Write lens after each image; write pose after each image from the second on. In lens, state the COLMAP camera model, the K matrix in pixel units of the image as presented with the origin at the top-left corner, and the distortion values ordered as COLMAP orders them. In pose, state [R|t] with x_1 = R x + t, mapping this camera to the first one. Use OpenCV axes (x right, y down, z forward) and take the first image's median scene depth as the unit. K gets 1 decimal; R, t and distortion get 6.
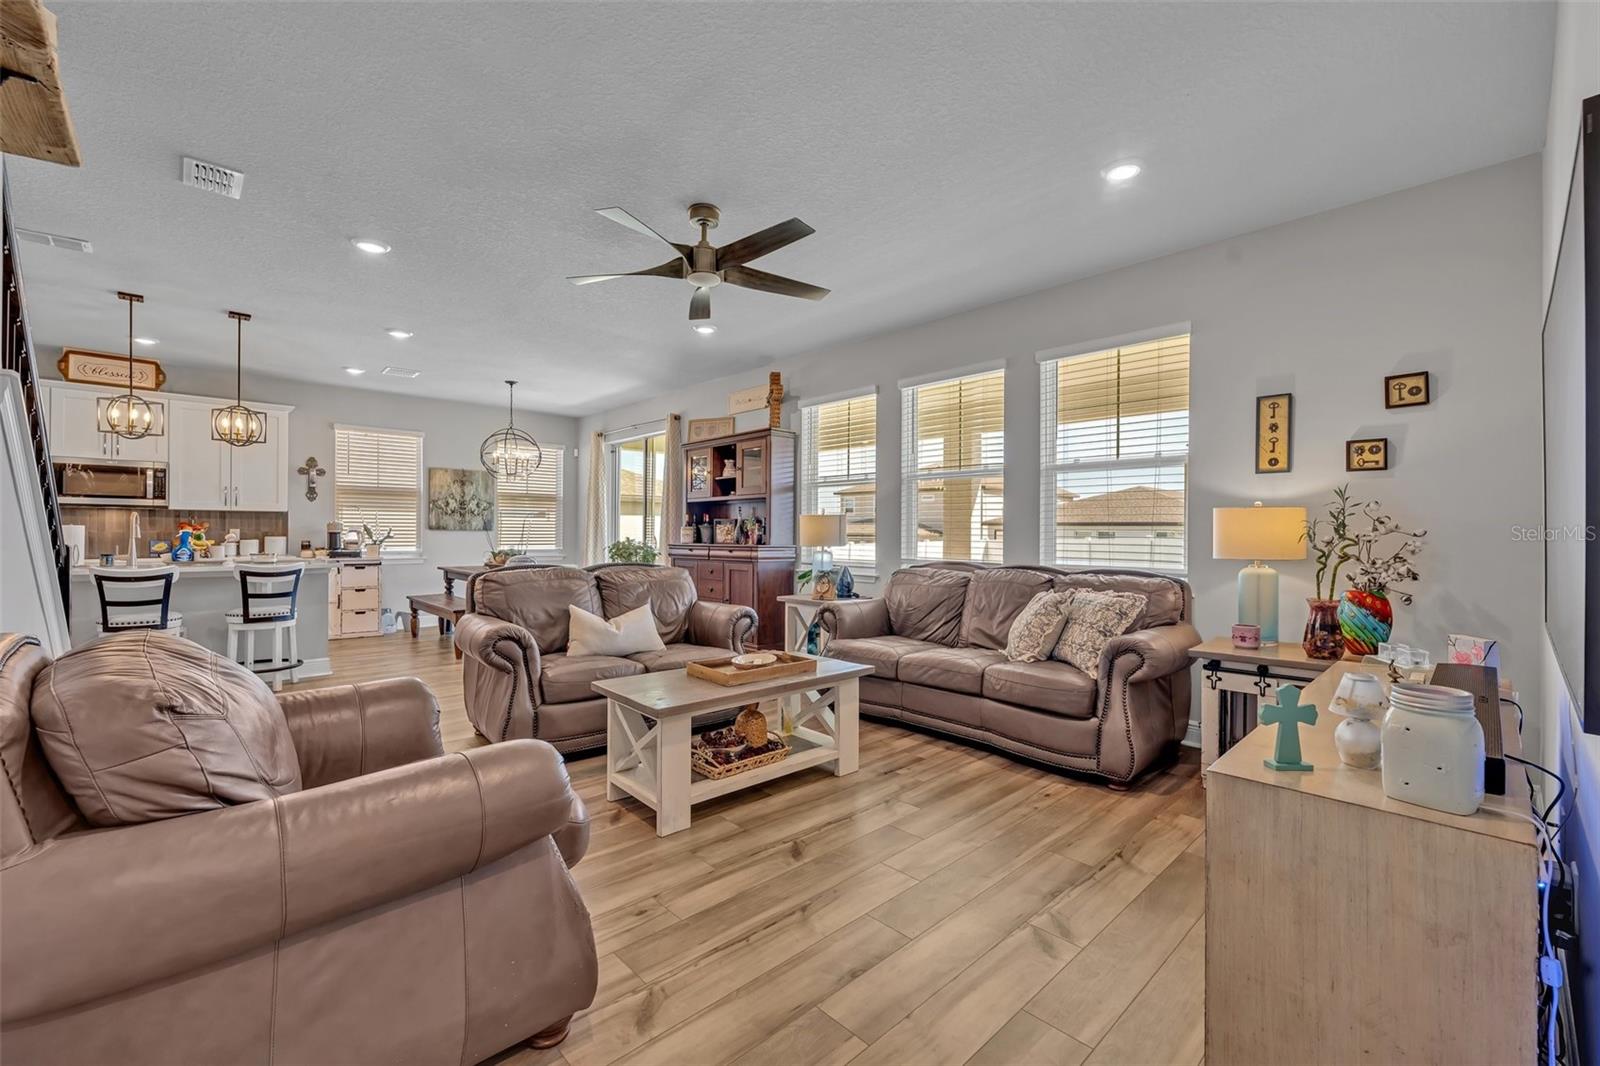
lens RADIAL K [[646.9, 0, 790.8], [0, 646.9, 533.6], [0, 0, 1]] dist [-0.003054, 0.000517]
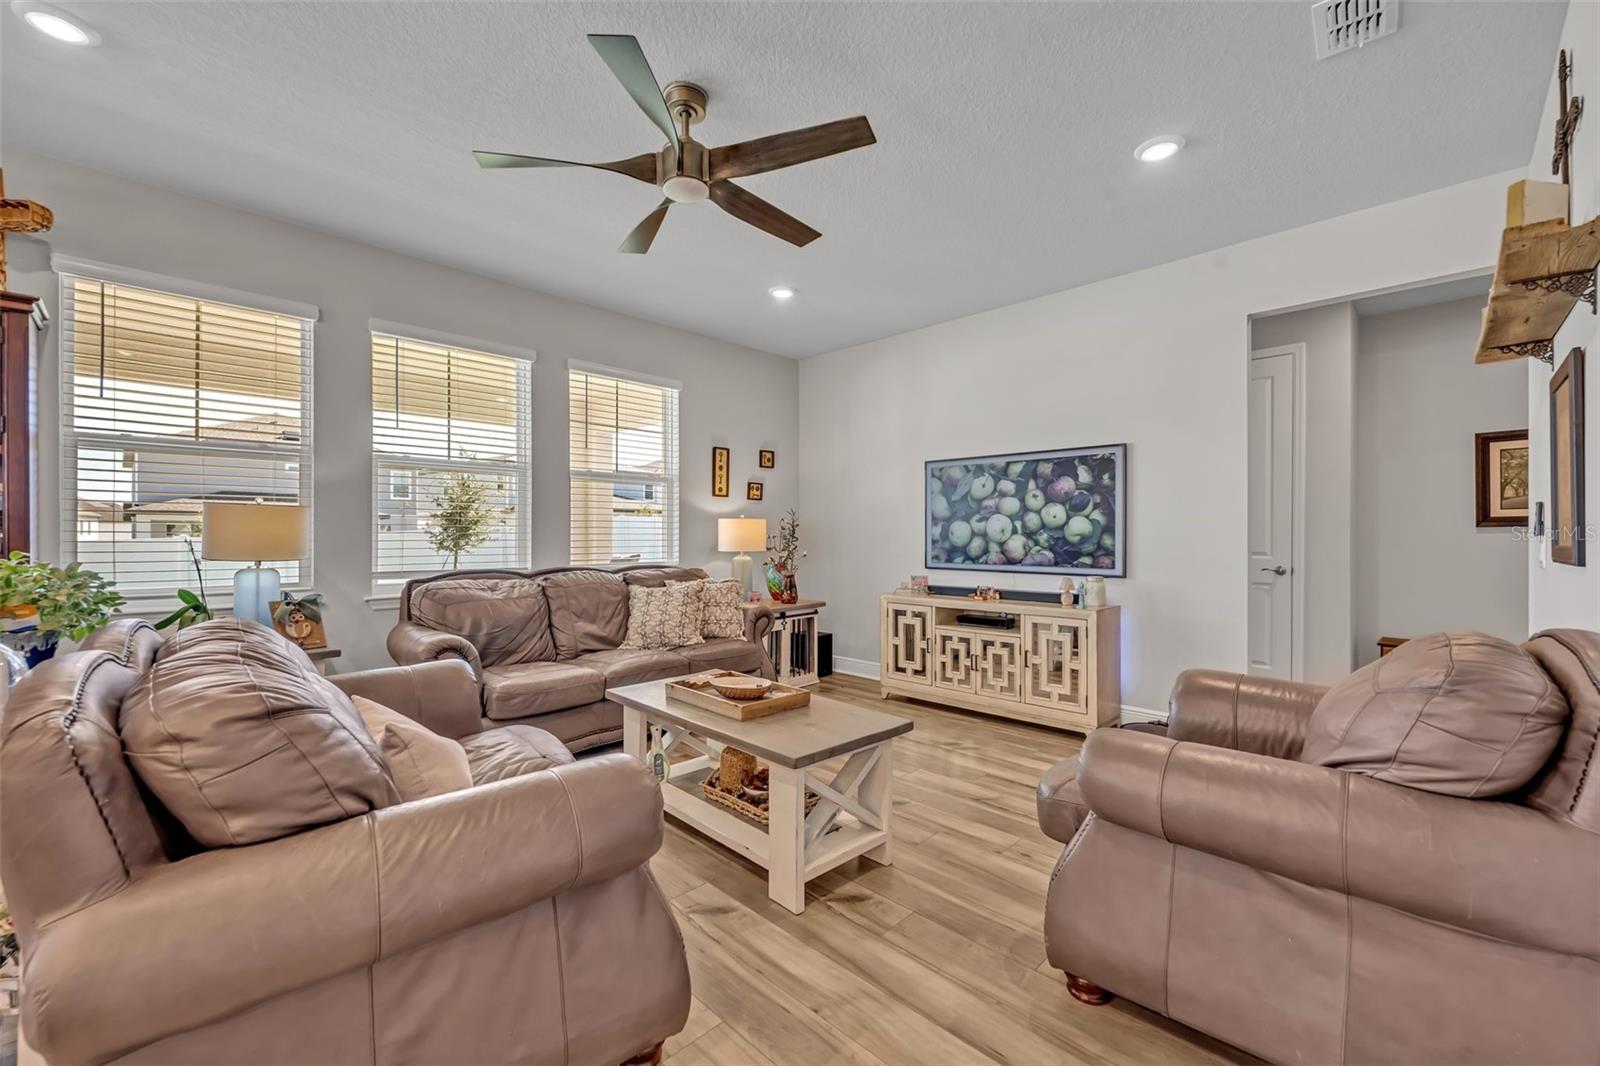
lens RADIAL K [[646.9, 0, 795.0], [0, 646.9, 536.8], [0, 0, 1]] dist [-0.003054, 0.000517]
pose [[-0.027037, -0.007081, 0.999609, -0.428130], [0.001487, 0.999974, 0.007123, -0.003645], [-0.999633, 0.001679, -0.027025, 0.441830]]
